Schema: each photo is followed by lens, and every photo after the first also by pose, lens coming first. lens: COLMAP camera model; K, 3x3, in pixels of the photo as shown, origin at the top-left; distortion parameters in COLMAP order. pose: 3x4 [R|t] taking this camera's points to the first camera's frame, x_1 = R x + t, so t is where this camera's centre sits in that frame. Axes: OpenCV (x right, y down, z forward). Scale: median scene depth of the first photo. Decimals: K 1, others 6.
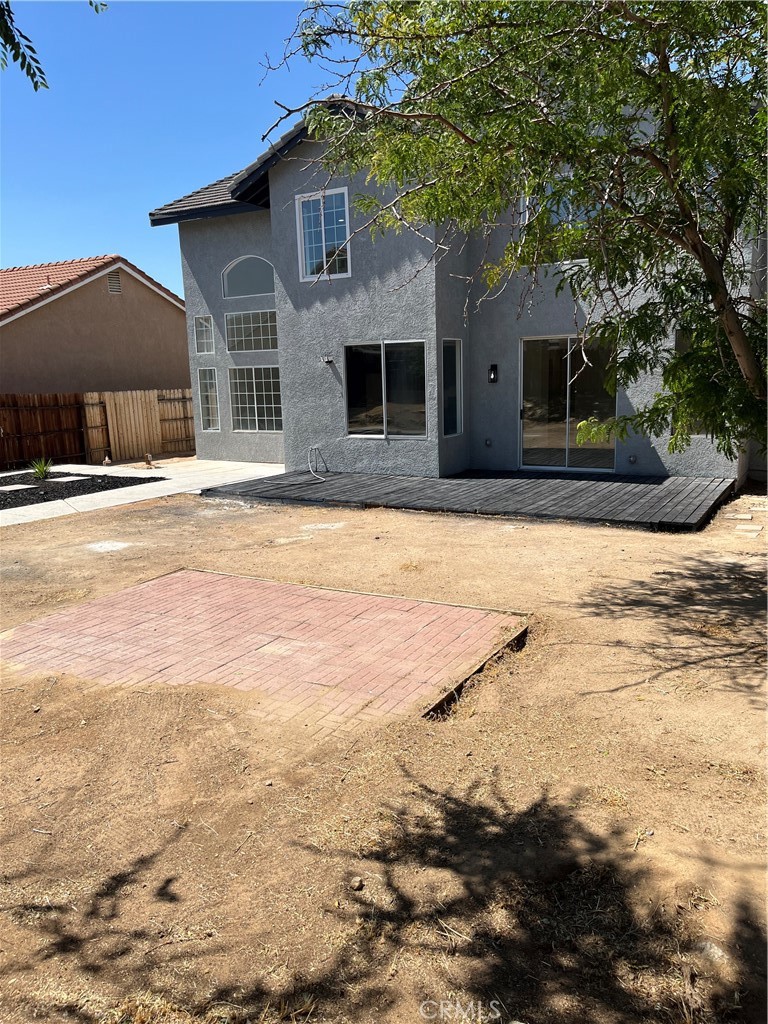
lens RADIAL K [[777.6, 0, 386.0], [0, 777.6, 512.2], [0, 0, 1]] dist [0.033203, -0.034140]
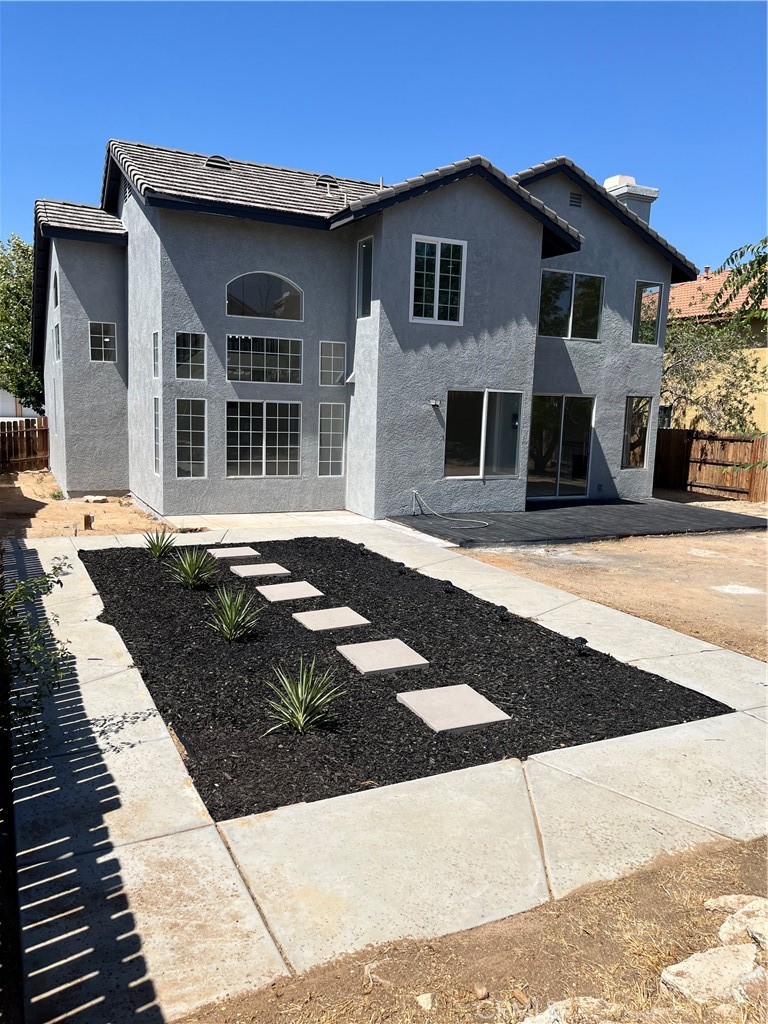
lens RADIAL K [[777.6, 0, 383.5], [0, 777.6, 514.8], [0, 0, 1]] dist [0.033203, -0.034140]
pose [[0.567132, -0.075192, 0.820187, -0.950492], [0.099647, 0.994773, 0.022295, -0.081960], [-0.817576, 0.069085, 0.571661, 0.492963]]
